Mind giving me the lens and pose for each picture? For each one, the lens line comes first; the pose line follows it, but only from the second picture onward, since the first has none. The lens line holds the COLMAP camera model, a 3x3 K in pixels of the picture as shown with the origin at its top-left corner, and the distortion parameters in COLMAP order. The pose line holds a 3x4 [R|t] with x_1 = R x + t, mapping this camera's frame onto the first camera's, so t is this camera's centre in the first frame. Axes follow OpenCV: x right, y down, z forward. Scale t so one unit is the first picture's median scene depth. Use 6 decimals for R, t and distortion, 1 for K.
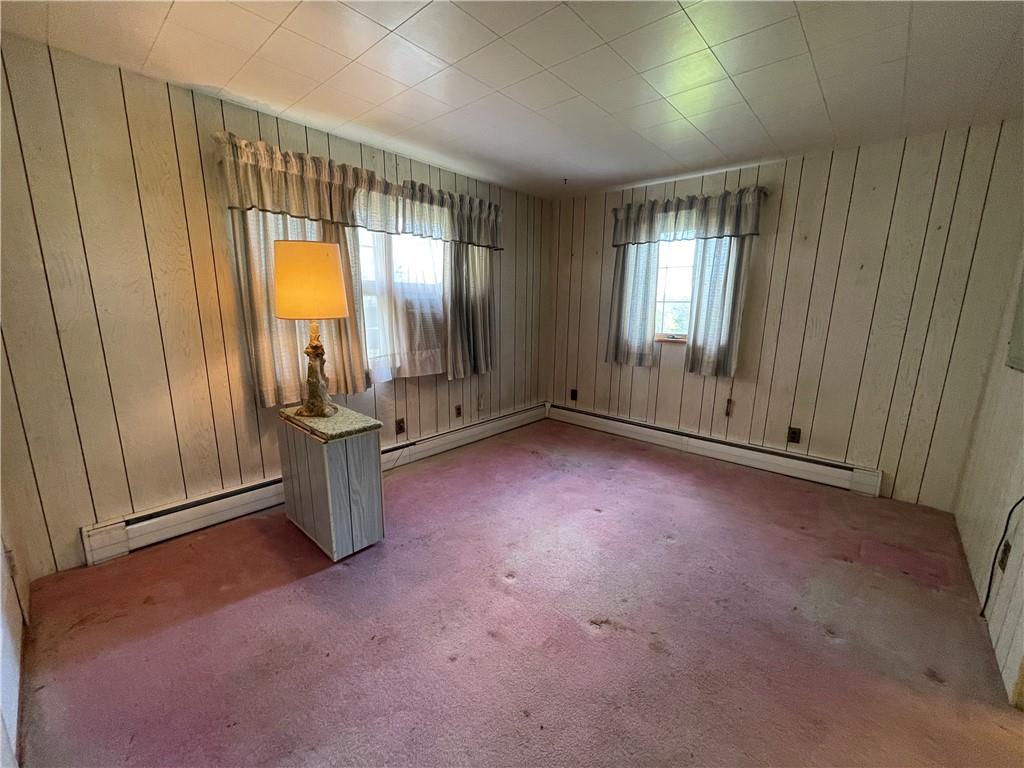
lens RADIAL K [[414.0, 0, 506.2], [0, 414.0, 387.2], [0, 0, 1]] dist [-0.000710, 0.000839]
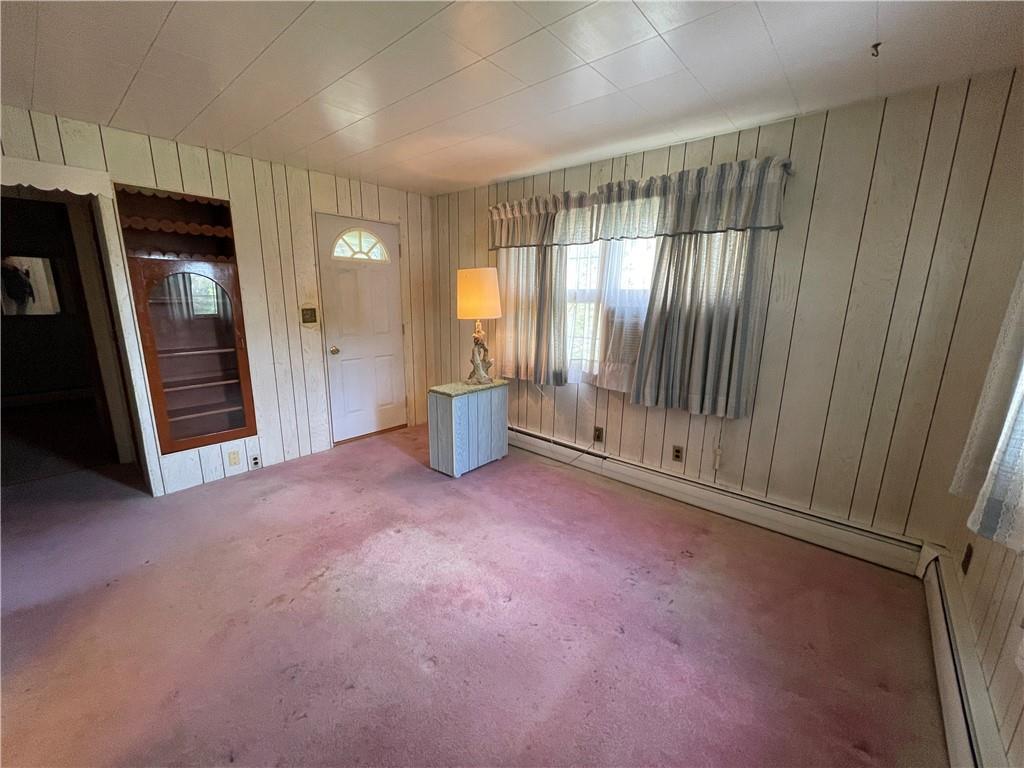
lens RADIAL K [[414.0, 0, 506.2], [0, 414.0, 387.2], [0, 0, 1]] dist [-0.000710, 0.000839]
pose [[0.018229, 0.205712, -0.978443, 0.707589], [-0.215111, 0.956495, 0.197090, -0.166868], [0.976419, 0.206881, 0.061687, 0.720628]]
